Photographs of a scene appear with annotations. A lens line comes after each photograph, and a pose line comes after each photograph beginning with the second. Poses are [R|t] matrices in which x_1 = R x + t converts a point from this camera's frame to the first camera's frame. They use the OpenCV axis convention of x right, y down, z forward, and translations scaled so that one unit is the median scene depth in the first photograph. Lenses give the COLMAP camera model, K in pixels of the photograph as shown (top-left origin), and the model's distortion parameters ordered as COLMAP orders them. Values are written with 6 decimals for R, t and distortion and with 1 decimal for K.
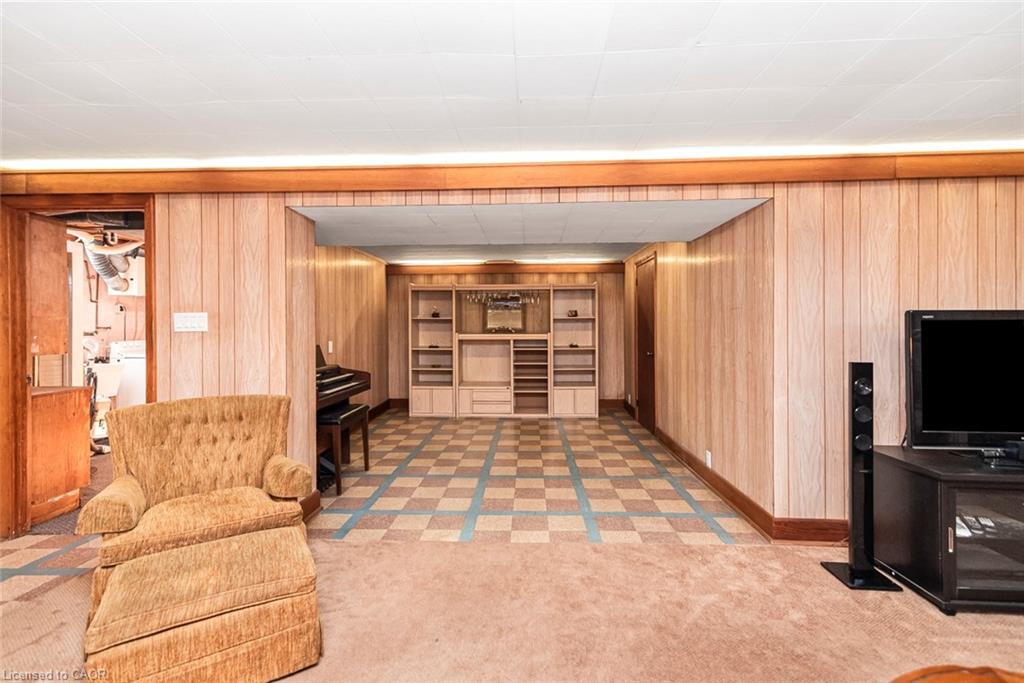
lens RADIAL K [[463.8, 0, 515.4], [0, 463.8, 331.1], [0, 0, 1]] dist [0.015728, -0.002569]
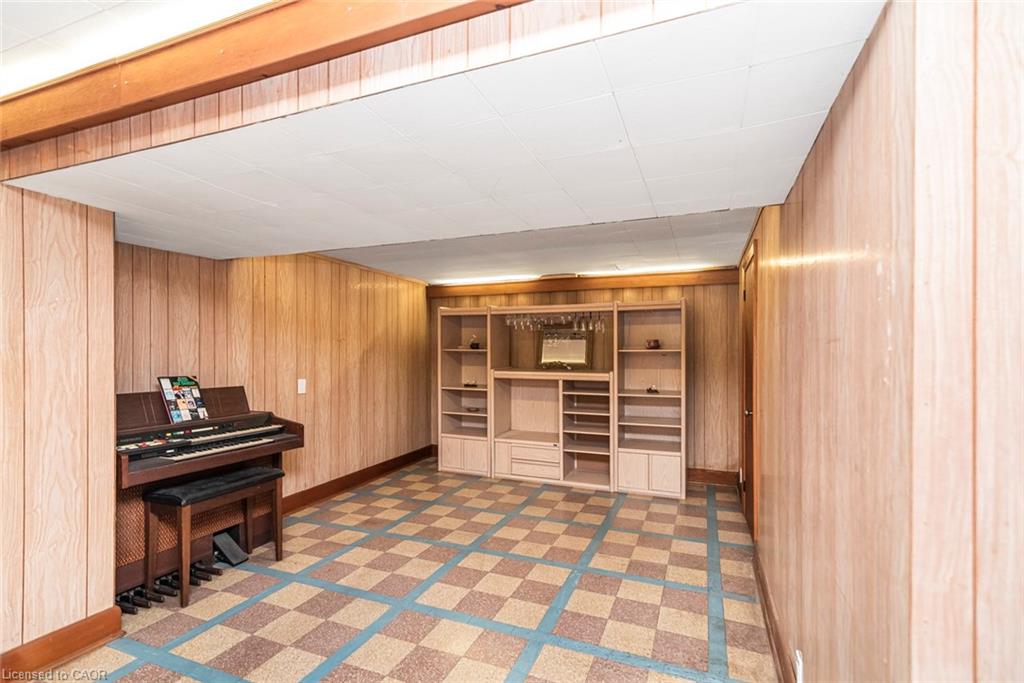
lens RADIAL K [[473.2, 0, 507.7], [0, 473.2, 361.0], [0, 0, 1]] dist [0.014265, -0.000061]
pose [[0.938323, 0.014555, -0.345455, 0.169075], [-0.013336, 0.999894, 0.005904, -0.014698], [0.345504, -0.000933, 0.938417, 0.259692]]
